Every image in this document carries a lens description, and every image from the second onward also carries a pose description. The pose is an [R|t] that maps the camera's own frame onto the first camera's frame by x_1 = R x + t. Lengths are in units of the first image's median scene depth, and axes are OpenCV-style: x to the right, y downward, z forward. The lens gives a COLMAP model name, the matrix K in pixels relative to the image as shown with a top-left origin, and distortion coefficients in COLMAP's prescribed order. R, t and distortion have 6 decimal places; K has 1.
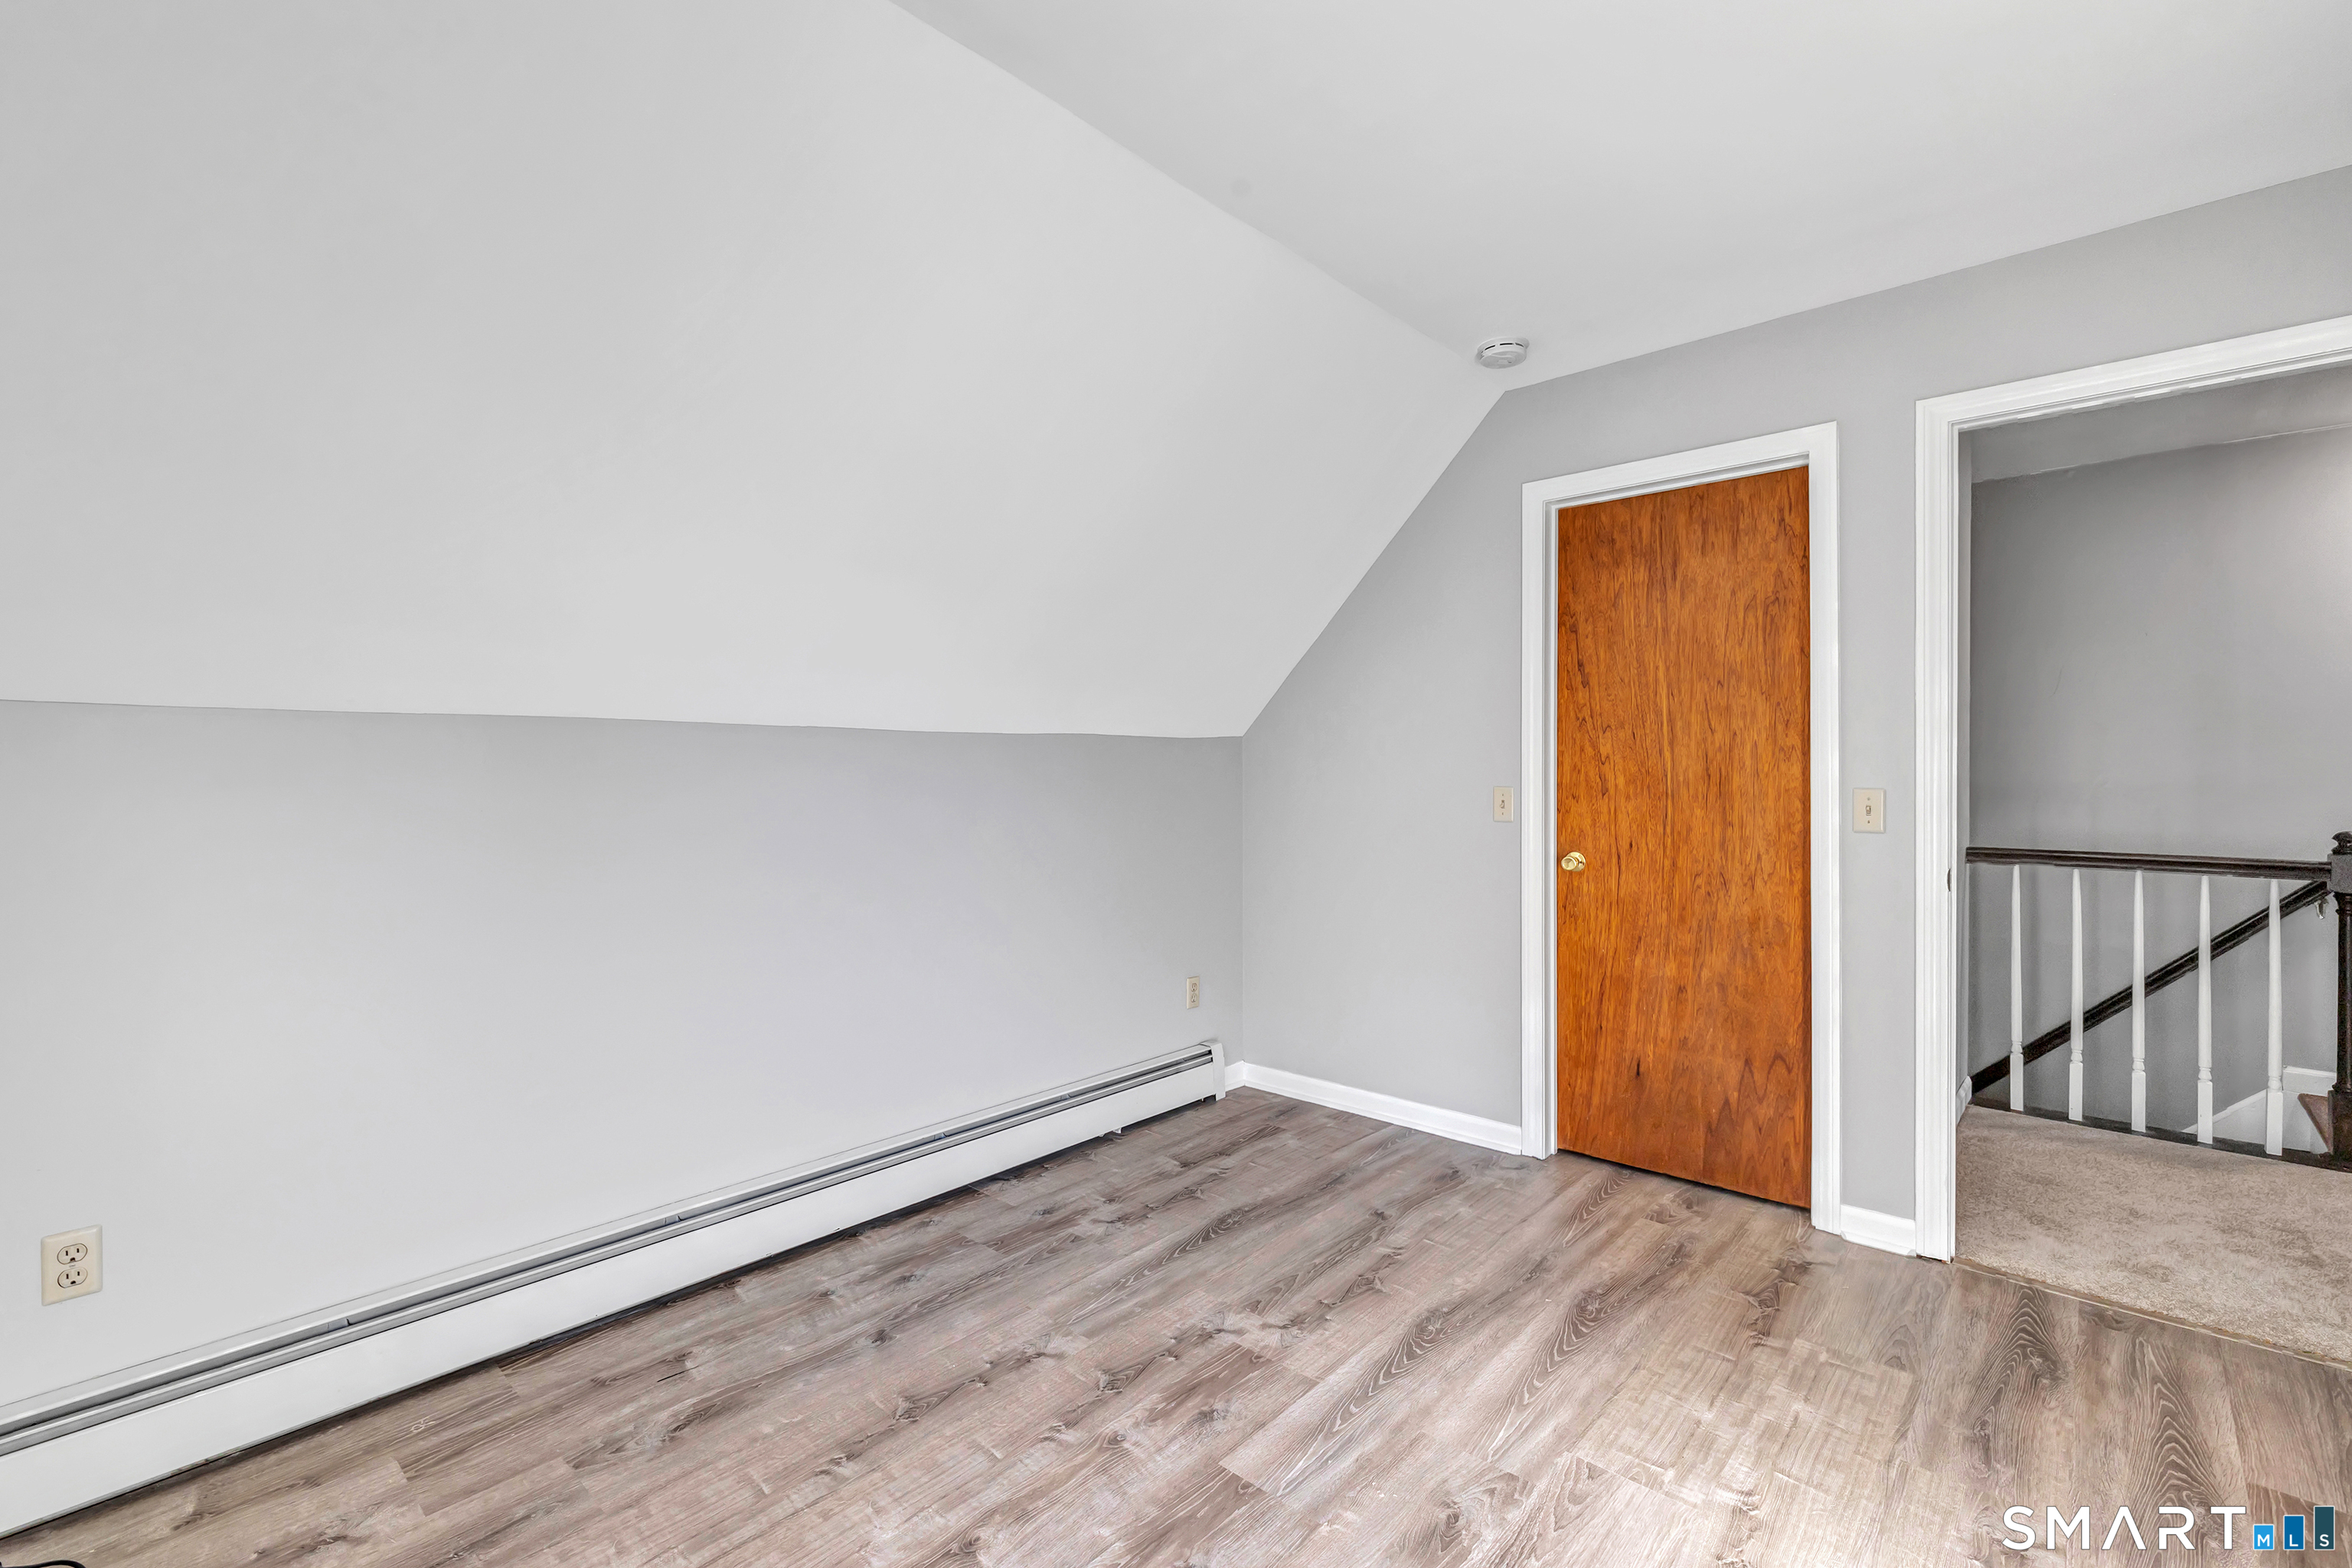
lens RADIAL K [[1041.4, 0, 1184.2], [0, 1041.4, 754.0], [0, 0, 1]] dist [-0.000063, 0.000419]
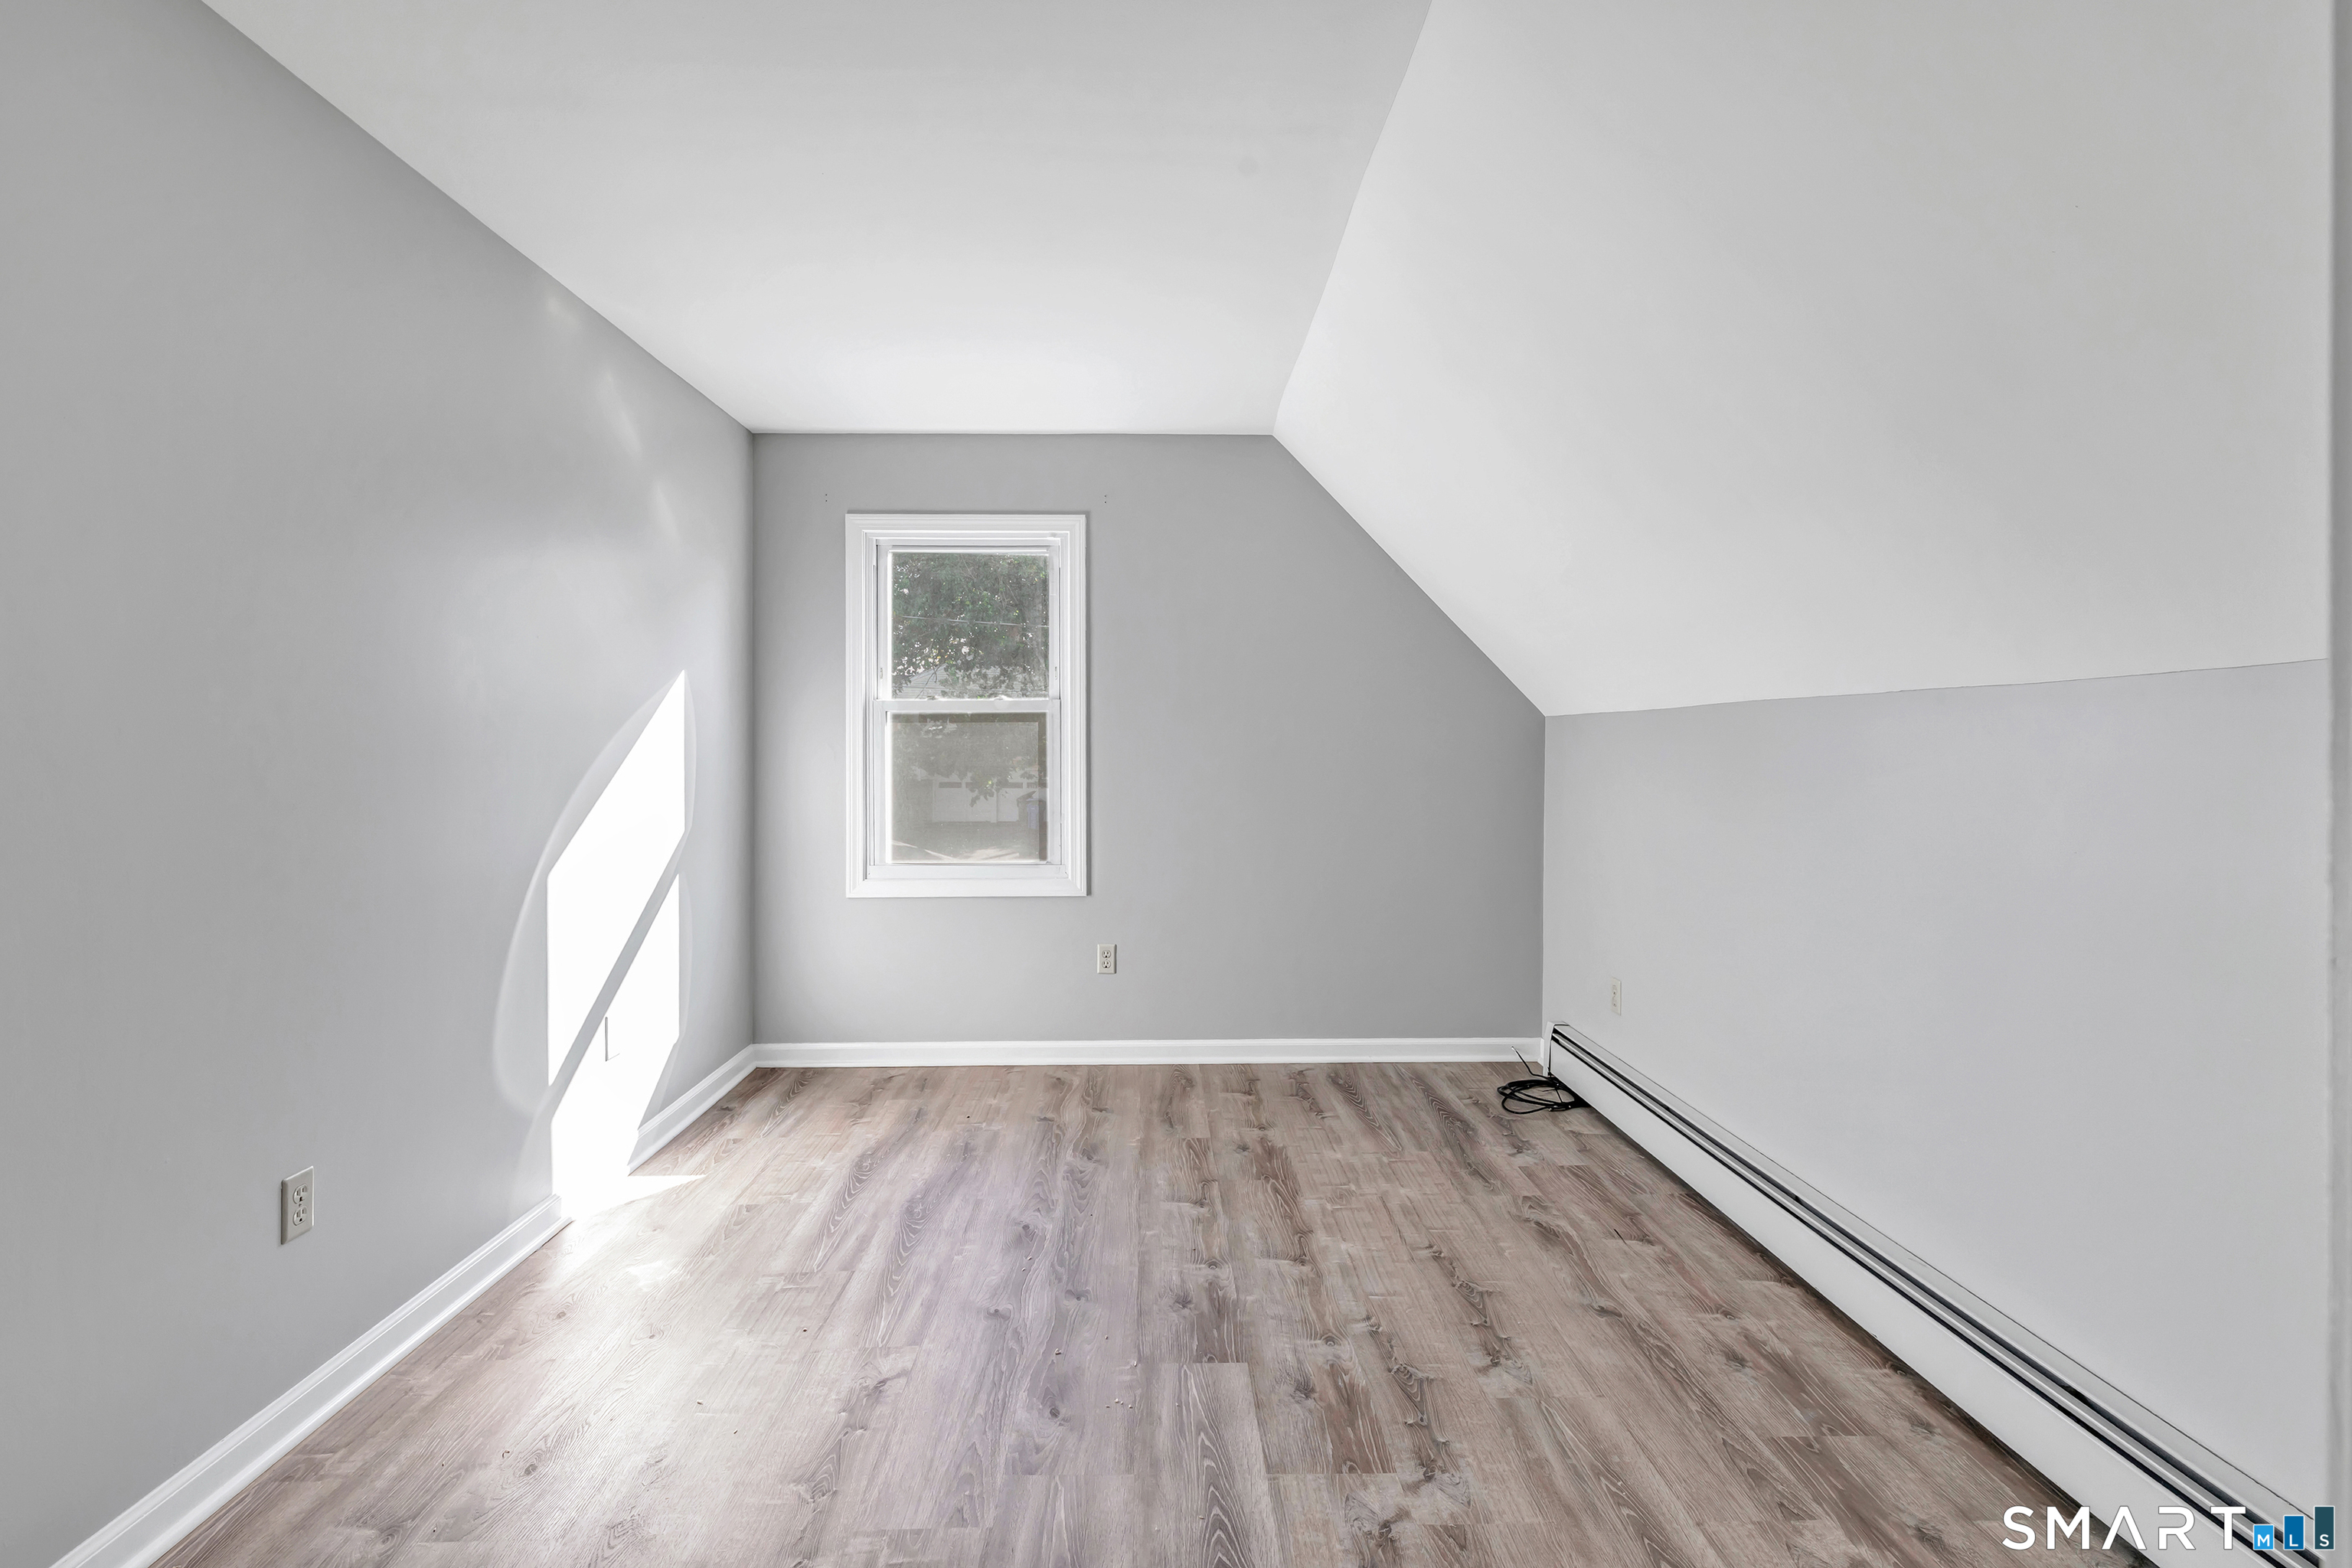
lens RADIAL K [[1041.4, 0, 1184.2], [0, 1041.4, 754.0], [0, 0, 1]] dist [-0.000063, 0.000419]
pose [[-0.724839, 0.008070, -0.688871, 0.808241], [0.013963, 0.999898, -0.002977, 0.012350], [0.688777, -0.011776, -0.724878, 1.668560]]
